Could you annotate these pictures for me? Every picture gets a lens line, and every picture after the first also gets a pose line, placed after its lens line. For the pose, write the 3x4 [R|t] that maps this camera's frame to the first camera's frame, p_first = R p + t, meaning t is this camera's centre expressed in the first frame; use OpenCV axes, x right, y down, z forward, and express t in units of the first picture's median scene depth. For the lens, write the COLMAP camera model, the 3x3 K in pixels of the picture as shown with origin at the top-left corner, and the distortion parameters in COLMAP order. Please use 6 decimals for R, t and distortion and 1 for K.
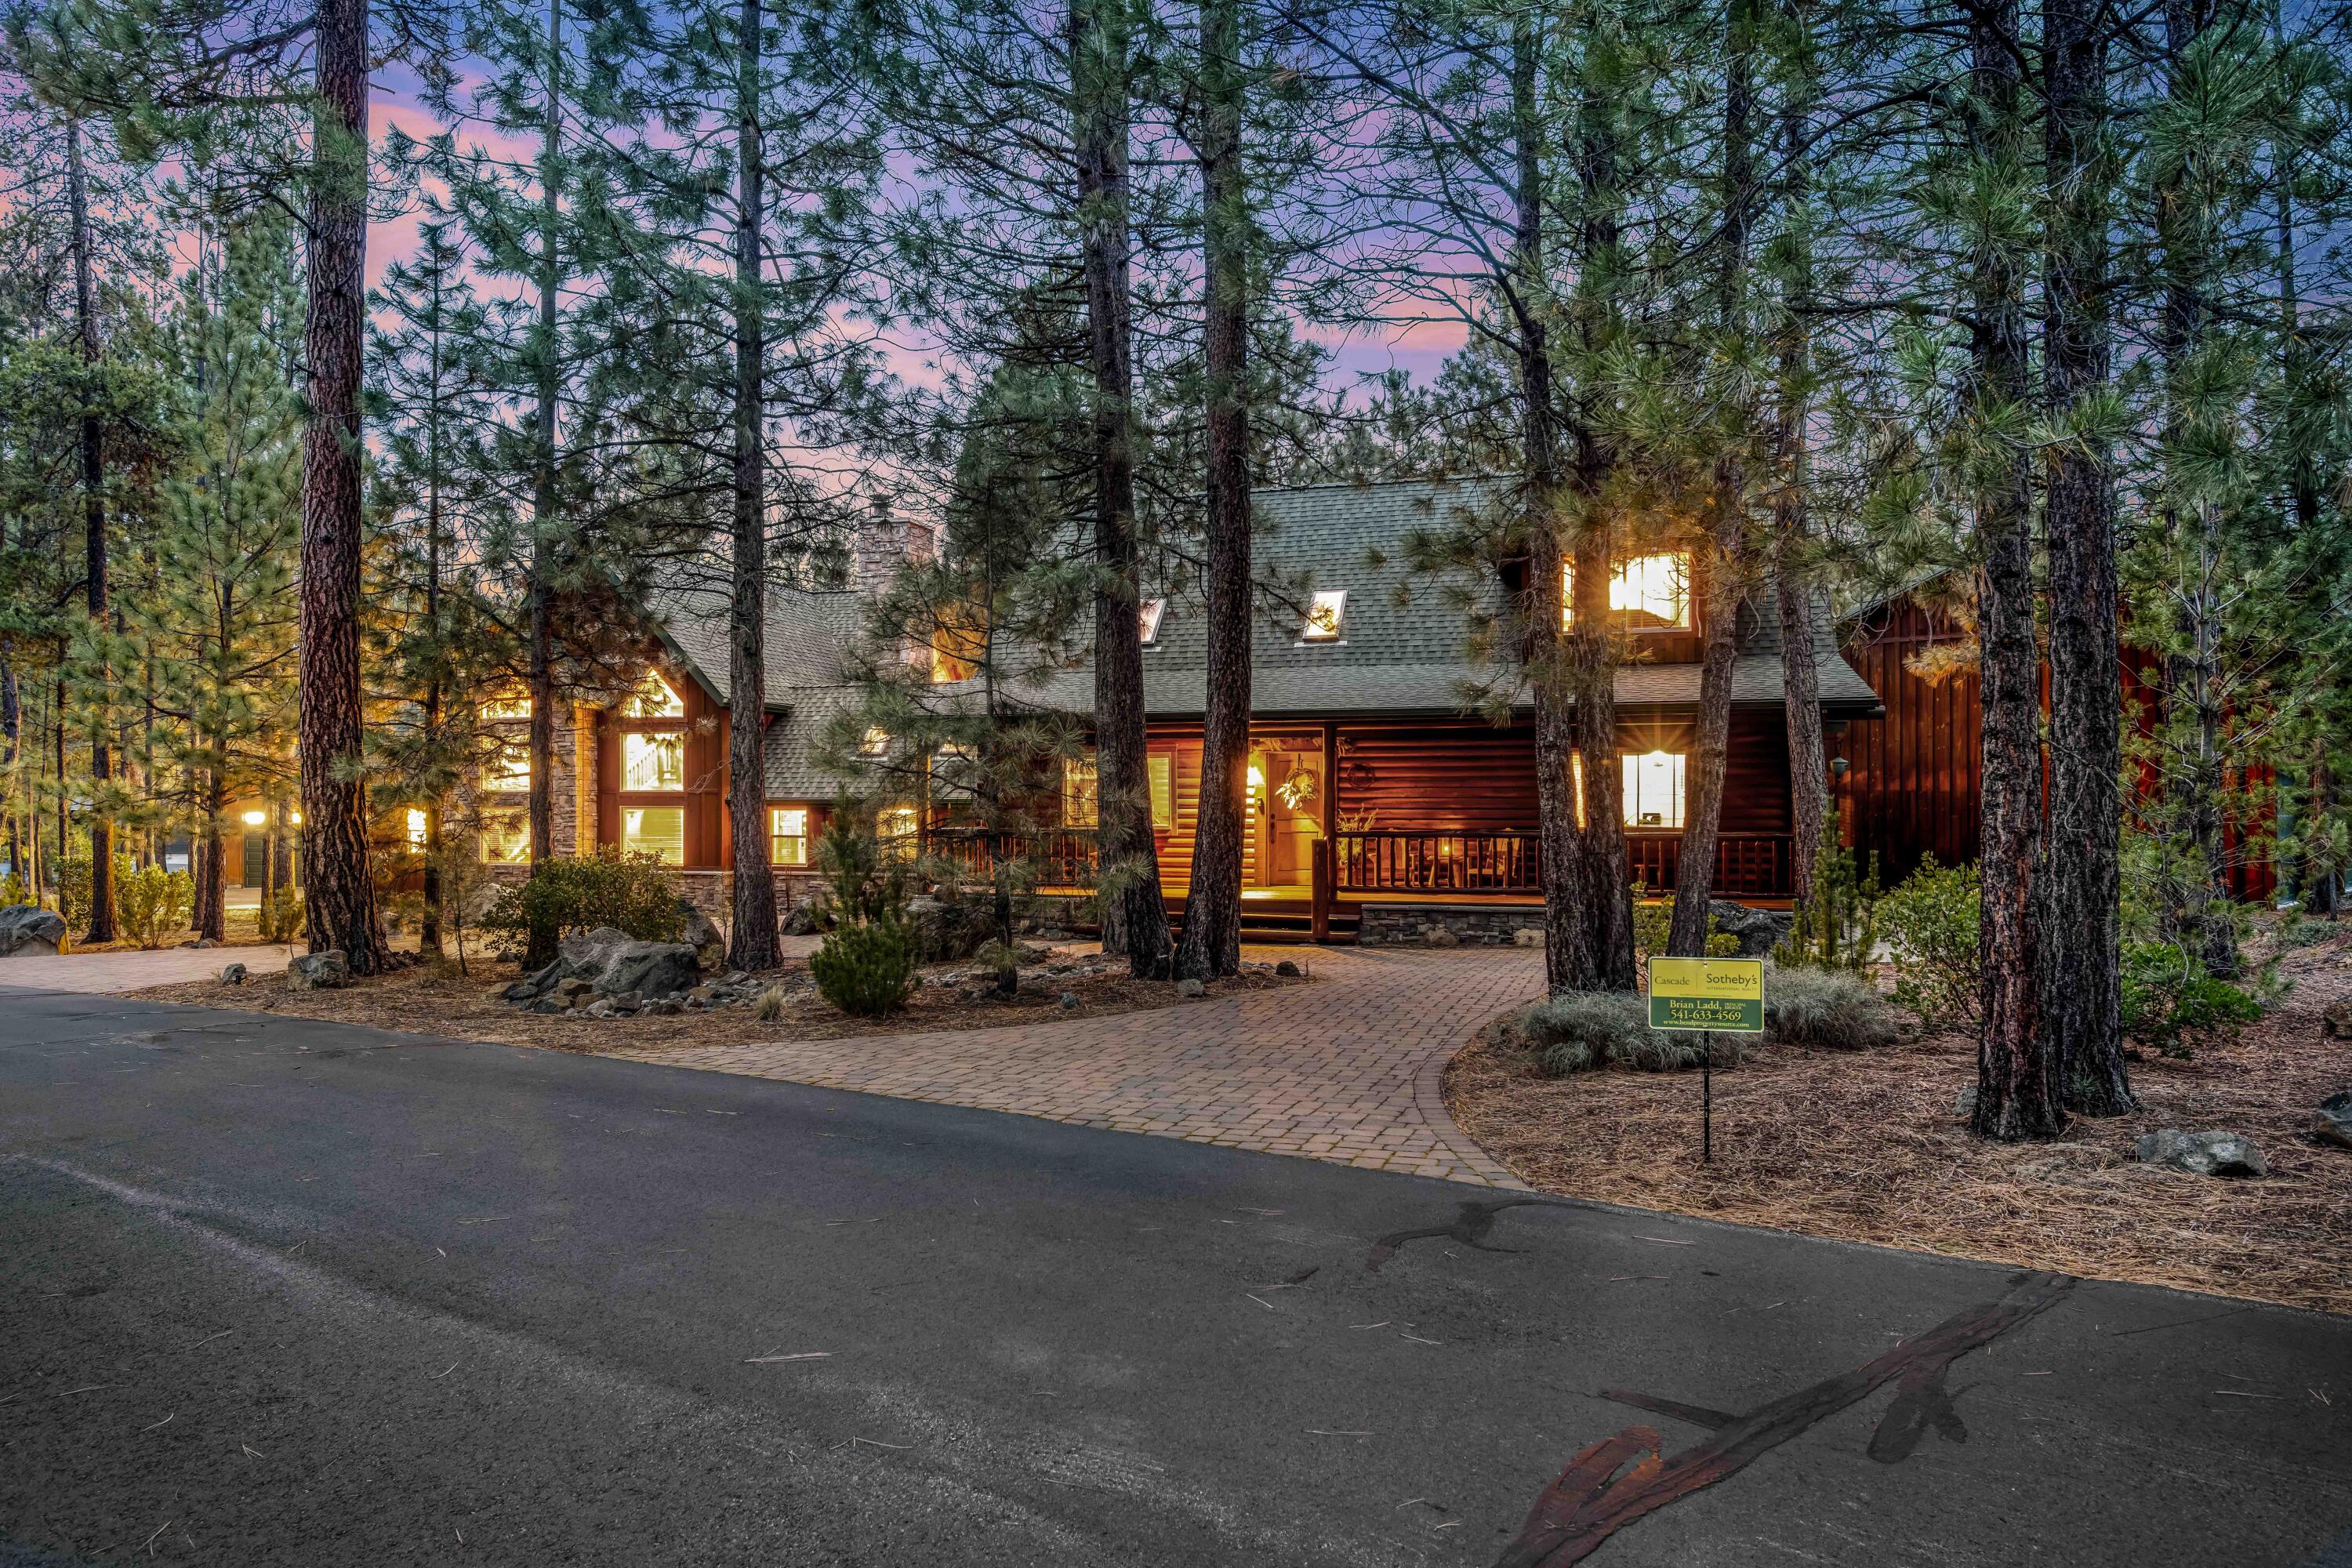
lens RADIAL K [[1505.7, 0, 1169.7], [0, 1505.7, 778.3], [0, 0, 1]] dist [-0.028478, 0.000020]
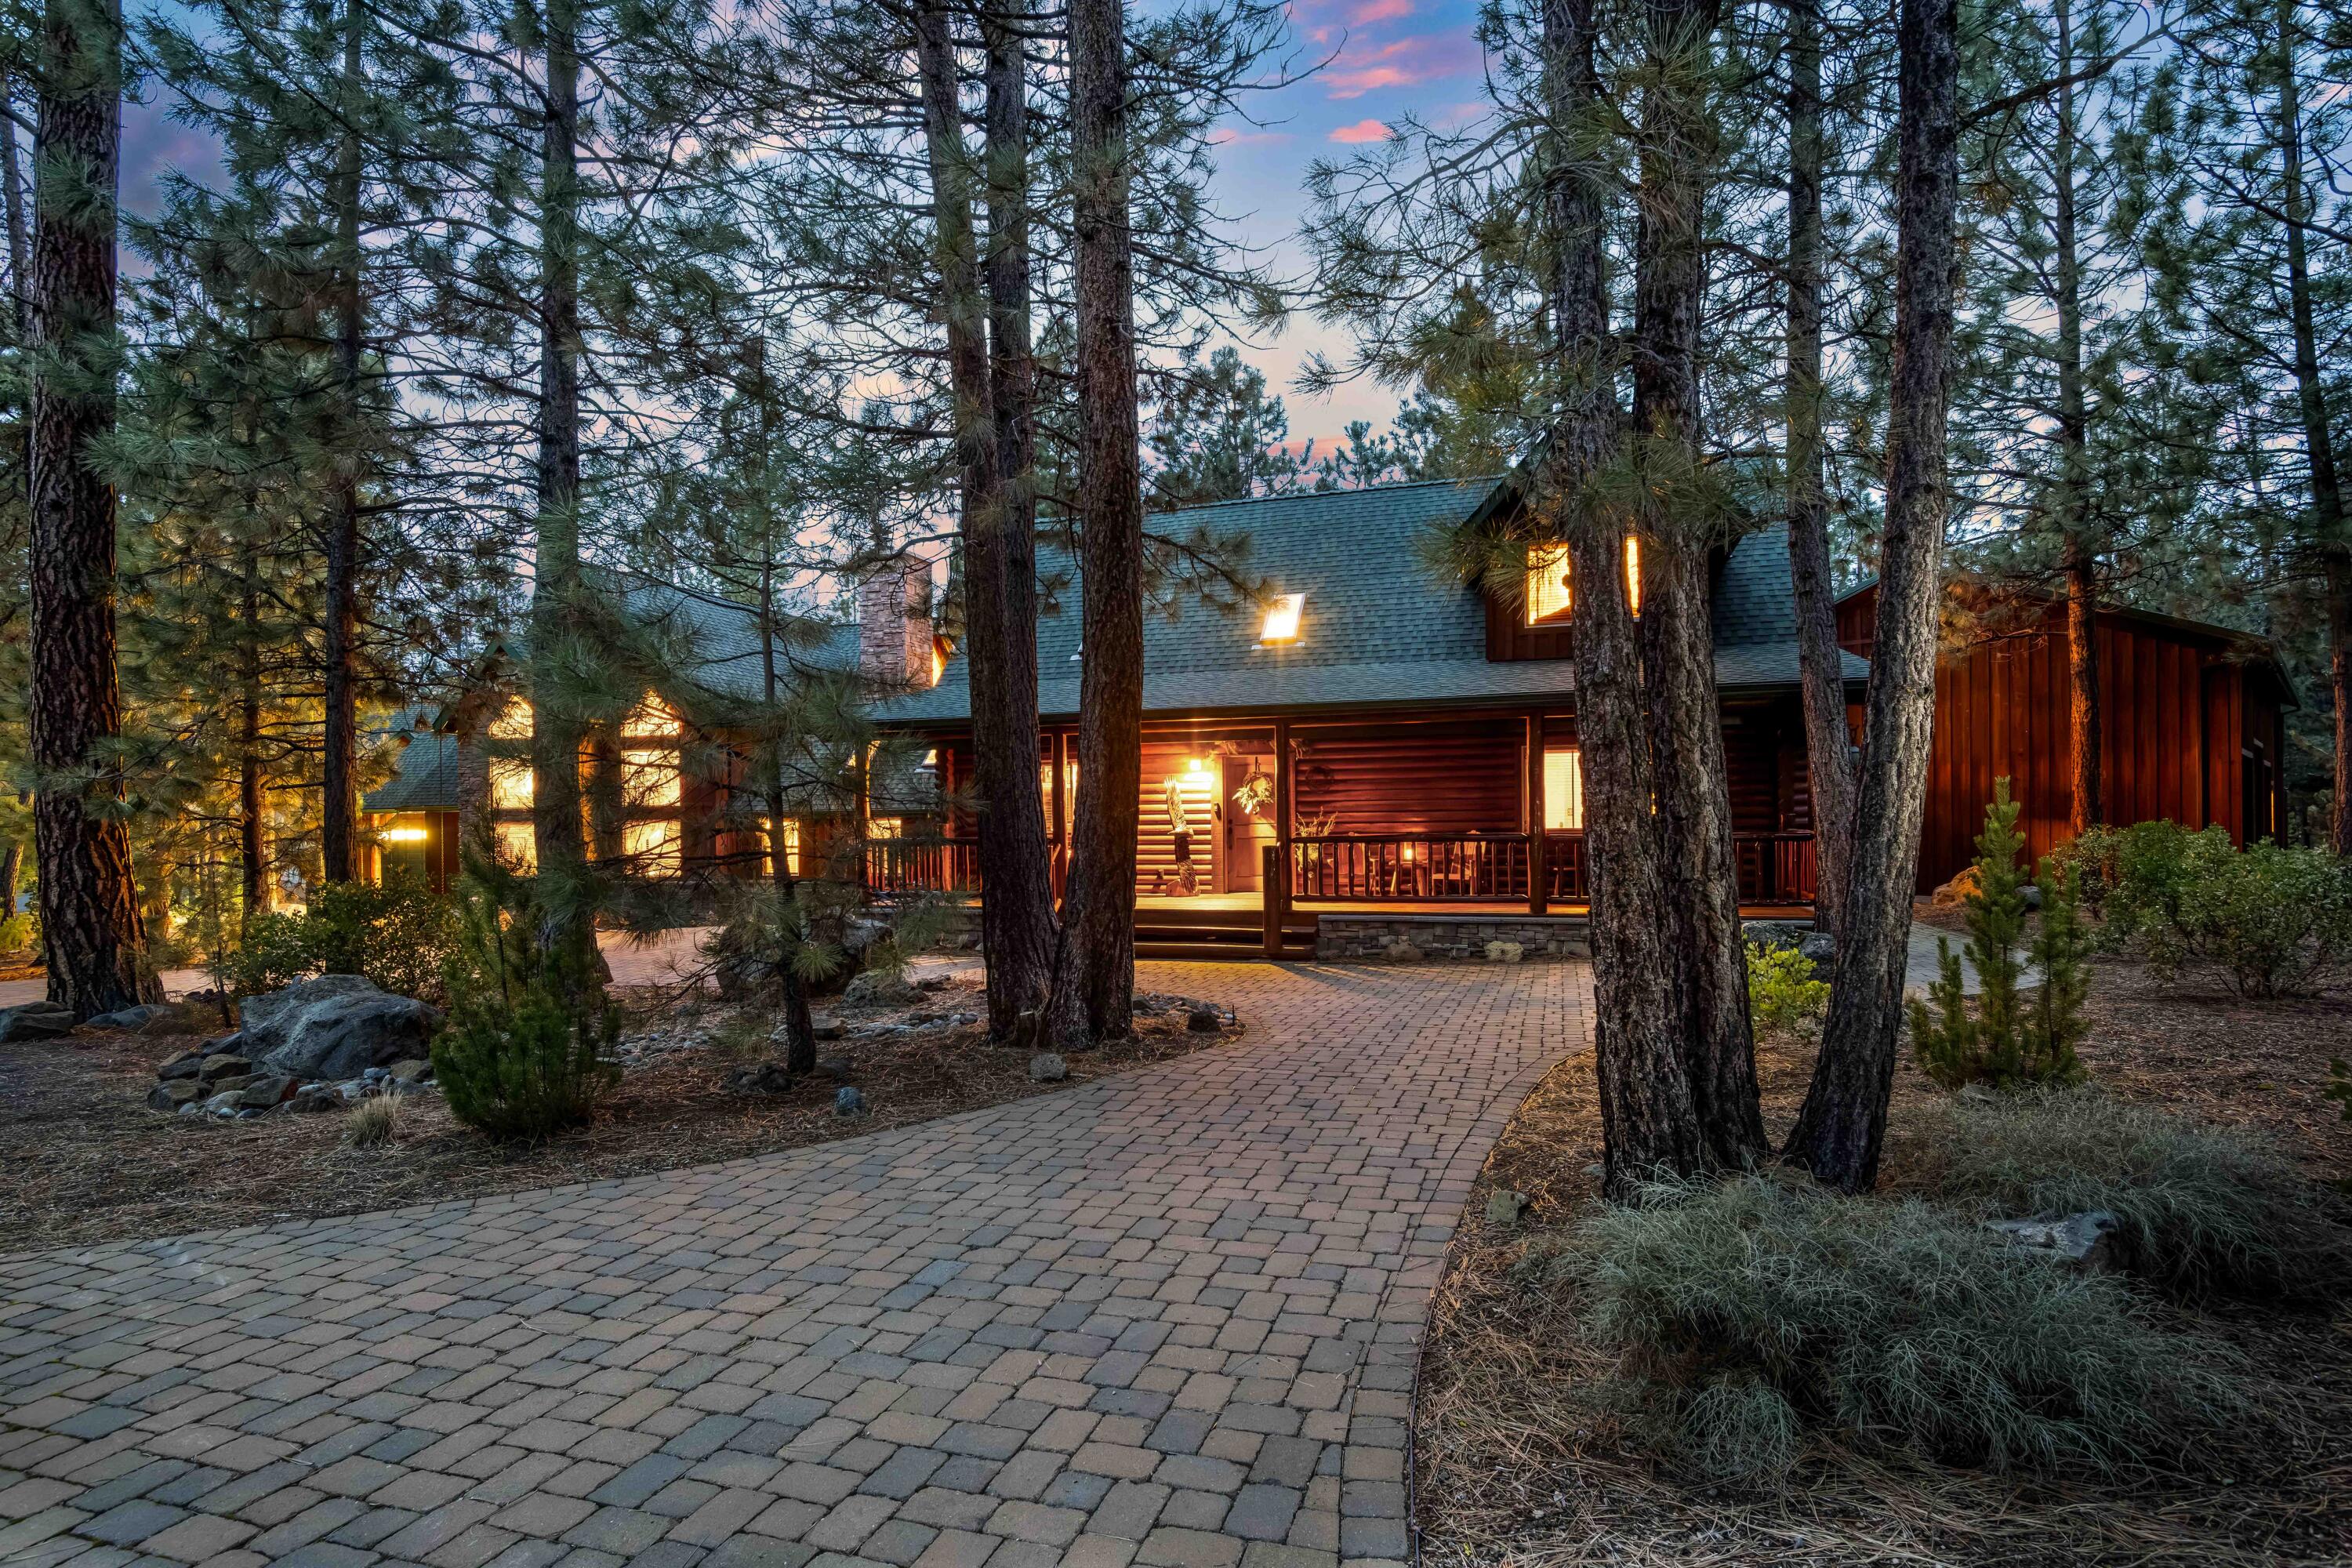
lens RADIAL K [[1070.0, 0, 1184.1], [0, 1070.0, 805.8], [0, 0, 1]] dist [-0.000780, -0.001305]
pose [[0.999610, -0.014457, -0.023897, 0.060563], [0.014674, 0.999852, 0.008926, 0.009341], [0.023764, -0.009273, 0.999675, 0.332938]]
